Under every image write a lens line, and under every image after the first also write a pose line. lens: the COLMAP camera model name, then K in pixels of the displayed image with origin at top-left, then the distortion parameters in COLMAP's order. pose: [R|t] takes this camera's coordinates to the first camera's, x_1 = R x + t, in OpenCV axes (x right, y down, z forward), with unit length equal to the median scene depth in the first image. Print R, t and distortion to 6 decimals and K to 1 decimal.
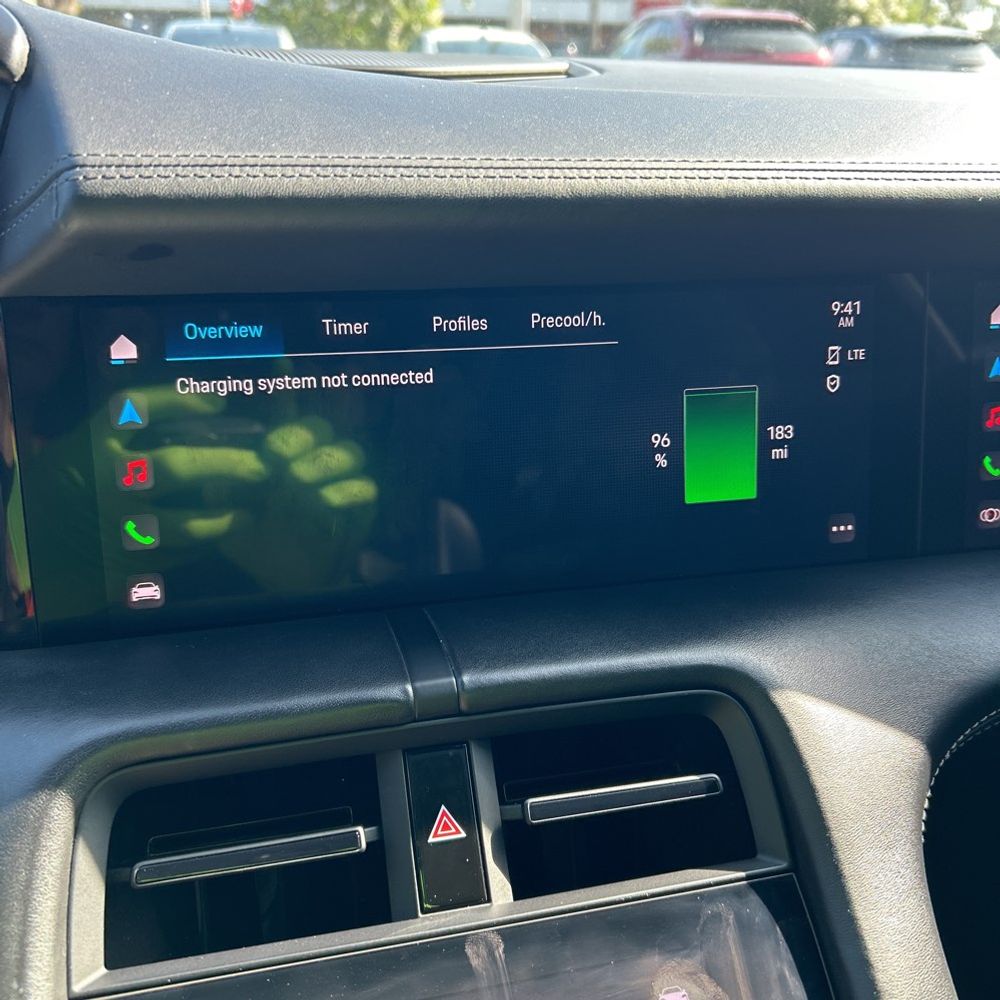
lens RADIAL K [[972.9, 0, 500.0], [0, 972.9, 500.0], [0, 0, 1]] dist [-0.007908, 0.008757]
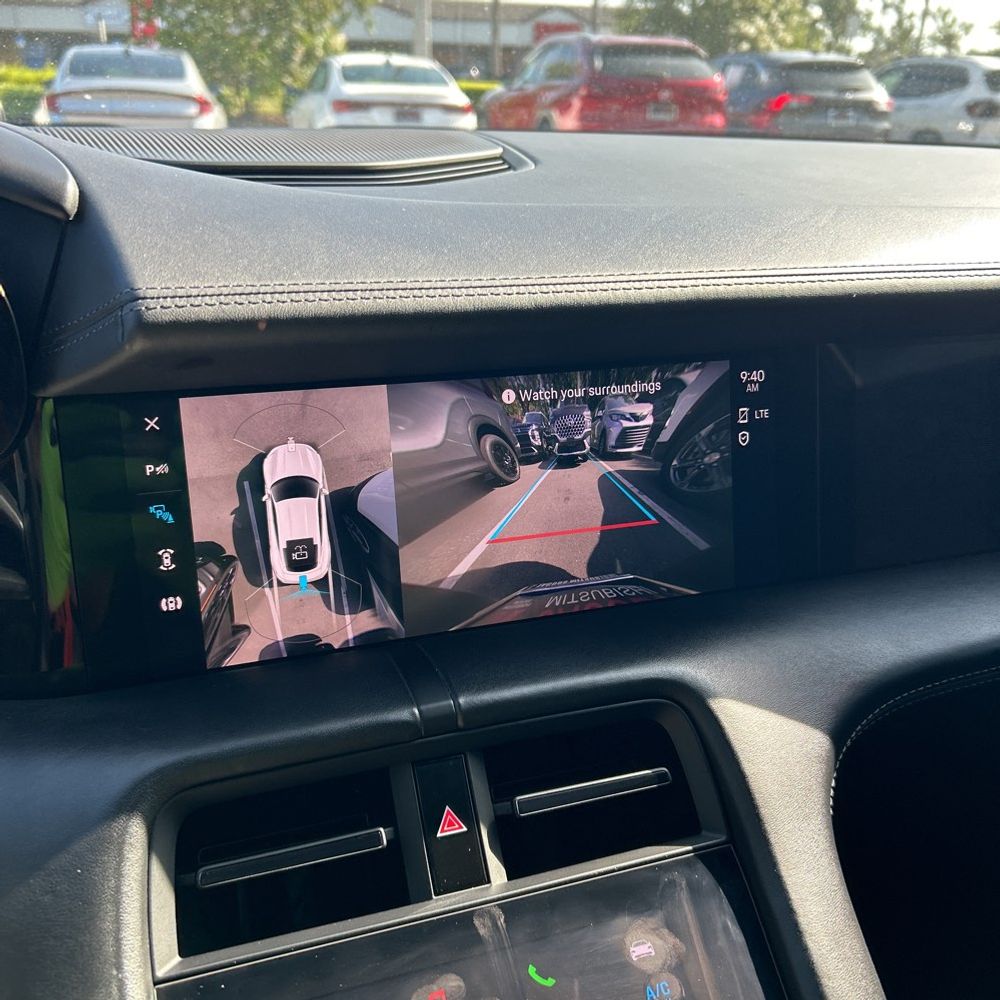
lens RADIAL K [[960.1, 0, 500.0], [0, 960.1, 500.0], [0, 0, 1]] dist [0.019071, -0.029166]
pose [[0.995950, -0.034258, 0.083124, -0.083490], [0.035817, 0.999208, -0.017340, -0.047480], [-0.082464, 0.020247, 0.996388, -0.222733]]
